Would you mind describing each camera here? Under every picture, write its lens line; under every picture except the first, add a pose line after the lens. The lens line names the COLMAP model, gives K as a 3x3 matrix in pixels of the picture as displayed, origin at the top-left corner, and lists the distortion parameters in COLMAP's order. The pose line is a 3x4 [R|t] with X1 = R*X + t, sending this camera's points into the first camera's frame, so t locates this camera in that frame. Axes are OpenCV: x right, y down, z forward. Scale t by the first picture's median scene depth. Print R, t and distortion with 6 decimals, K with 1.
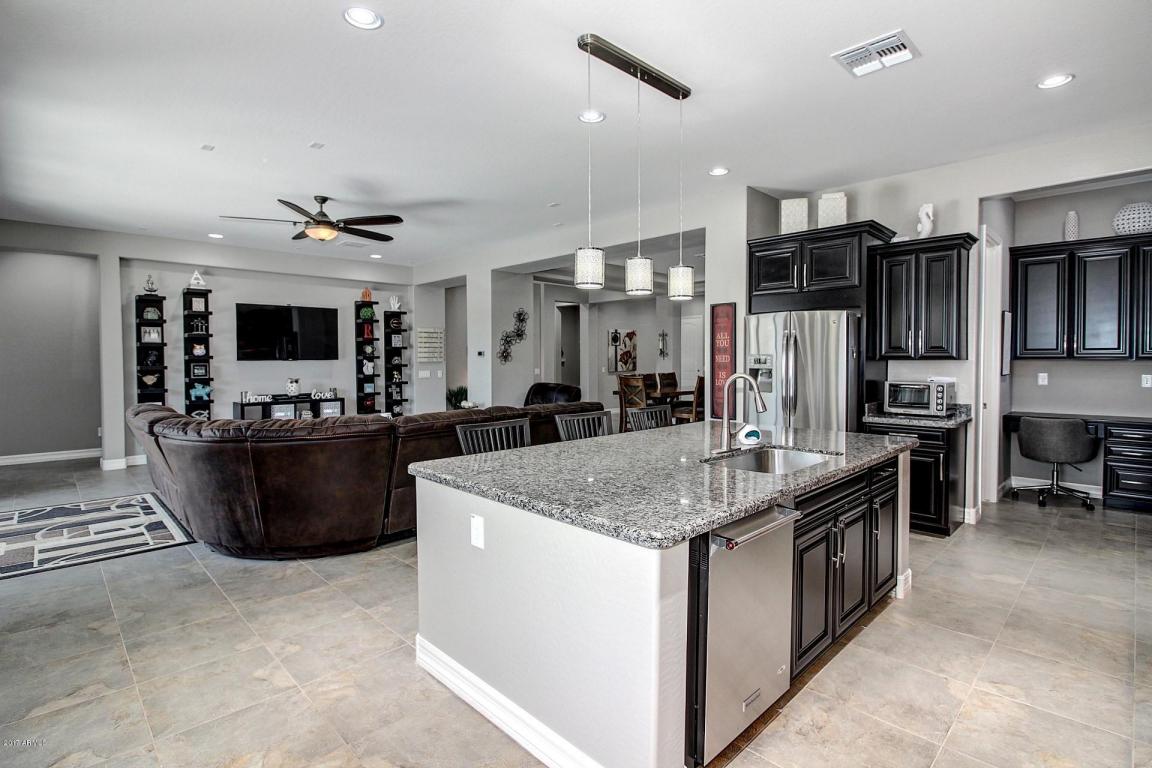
lens RADIAL K [[560.1, 0, 591.2], [0, 560.1, 366.6], [0, 0, 1]] dist [-0.000324, -0.000108]
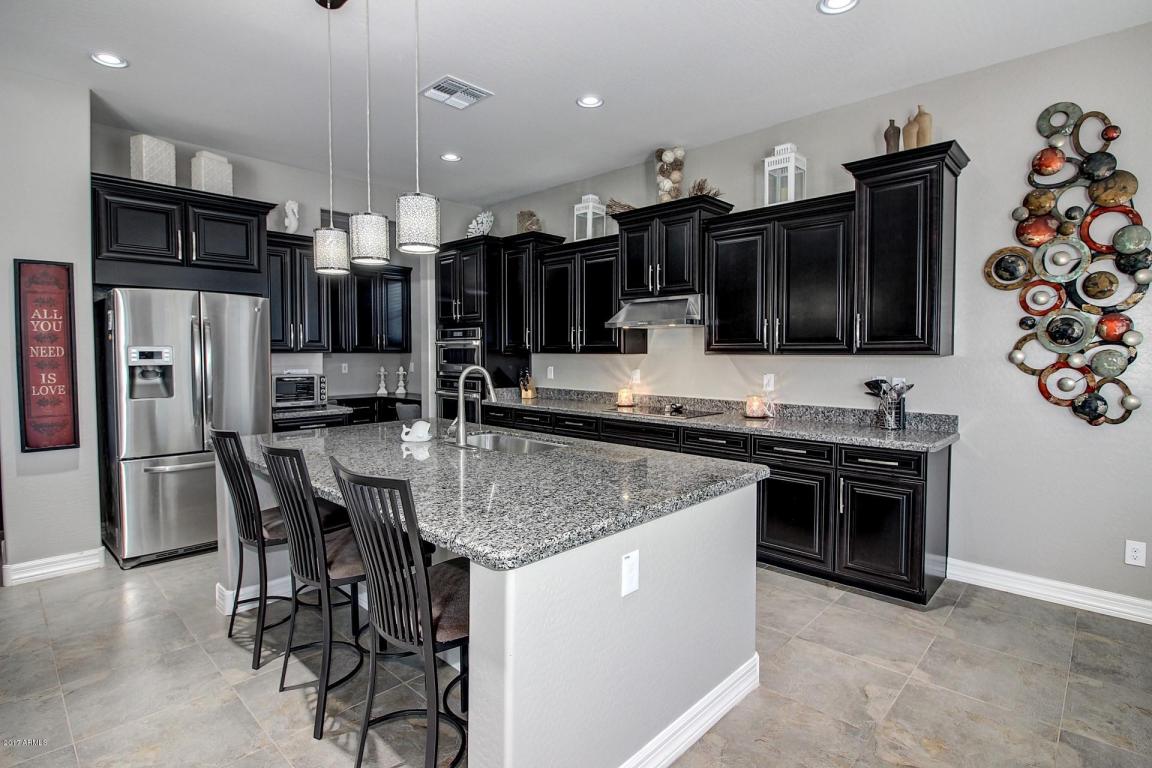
lens RADIAL K [[560.1, 0, 577.3], [0, 560.1, 380.1], [0, 0, 1]] dist [-0.000324, -0.000108]
pose [[-0.022668, -0.048768, 0.998553, -0.449565], [0.013416, 0.998705, 0.049080, -0.006167], [-0.999653, 0.014510, -0.021984, 0.504297]]
